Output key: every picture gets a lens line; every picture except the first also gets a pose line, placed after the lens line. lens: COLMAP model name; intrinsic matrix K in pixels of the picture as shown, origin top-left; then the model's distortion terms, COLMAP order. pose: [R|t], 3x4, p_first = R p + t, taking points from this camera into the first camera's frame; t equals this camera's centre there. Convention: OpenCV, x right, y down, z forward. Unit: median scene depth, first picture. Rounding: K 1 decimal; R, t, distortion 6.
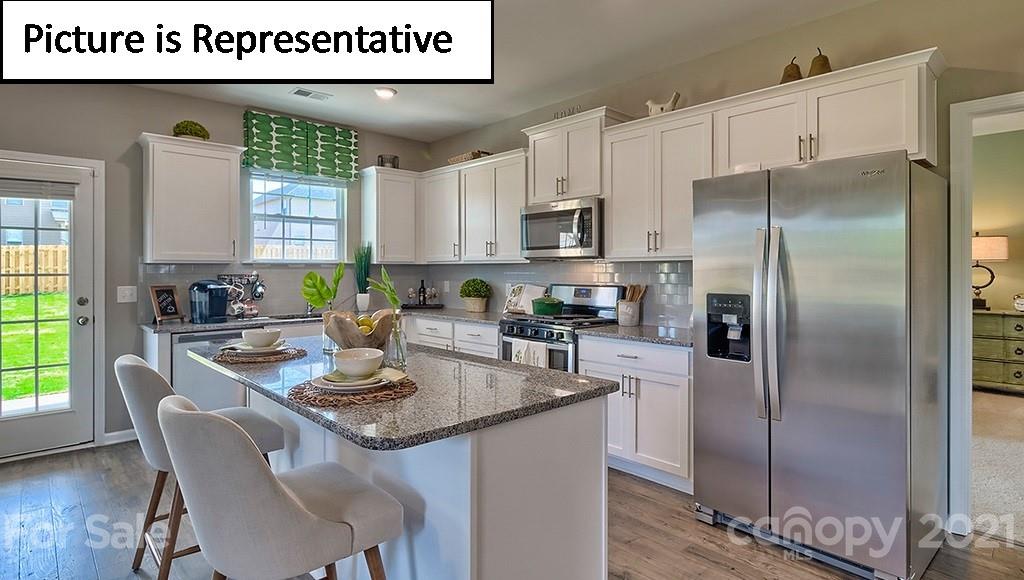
lens RADIAL K [[518.2, 0, 518.1], [0, 518.2, 272.0], [0, 0, 1]] dist [0.007318, 0.000317]
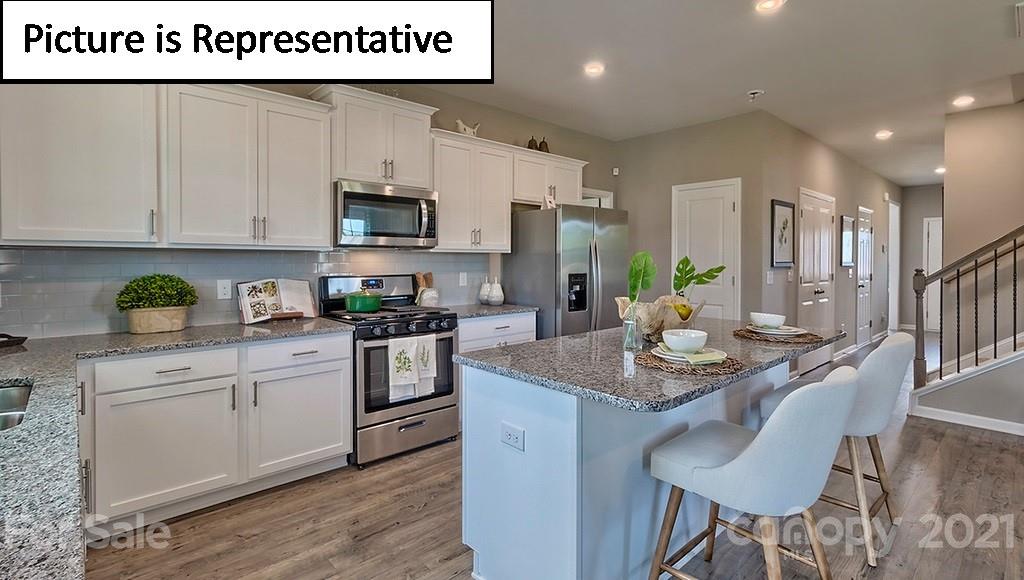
lens RADIAL K [[485.3, 0, 502.7], [0, 485.3, 266.5], [0, 0, 1]] dist [0.001831, -0.000021]
pose [[0.030826, -0.011127, 0.999463, -0.683096], [0.004566, 0.999929, 0.010992, 0.000020], [-0.999514, 0.004225, 0.030875, 0.672208]]
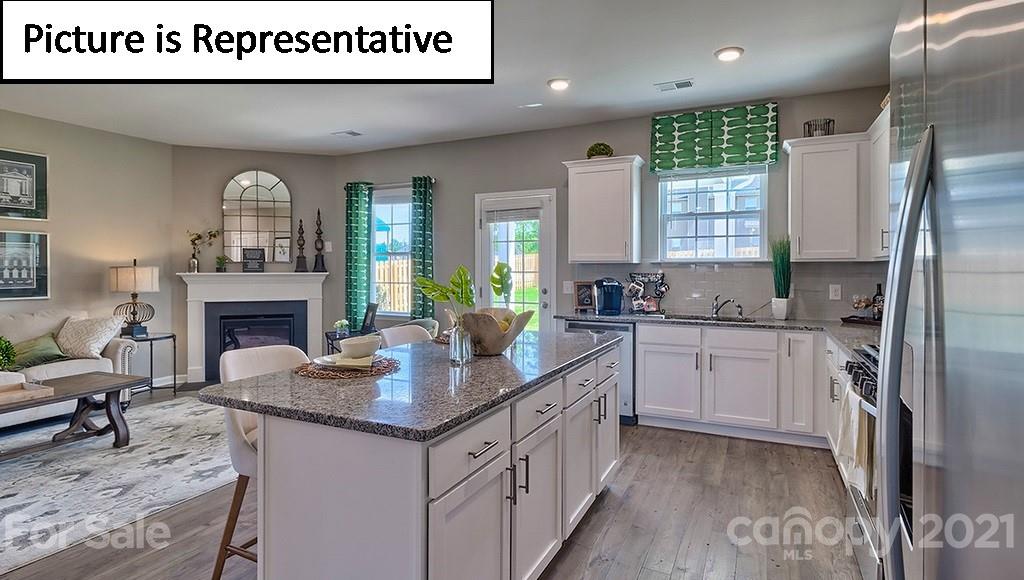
lens RADIAL K [[518.2, 0, 520.5], [0, 518.2, 271.1], [0, 0, 1]] dist [0.007318, 0.000317]
pose [[0.362978, 0.006803, -0.931773, 0.354389], [-0.005142, 0.999973, 0.005298, -0.003887], [0.931784, 0.002869, 0.363003, 0.355371]]
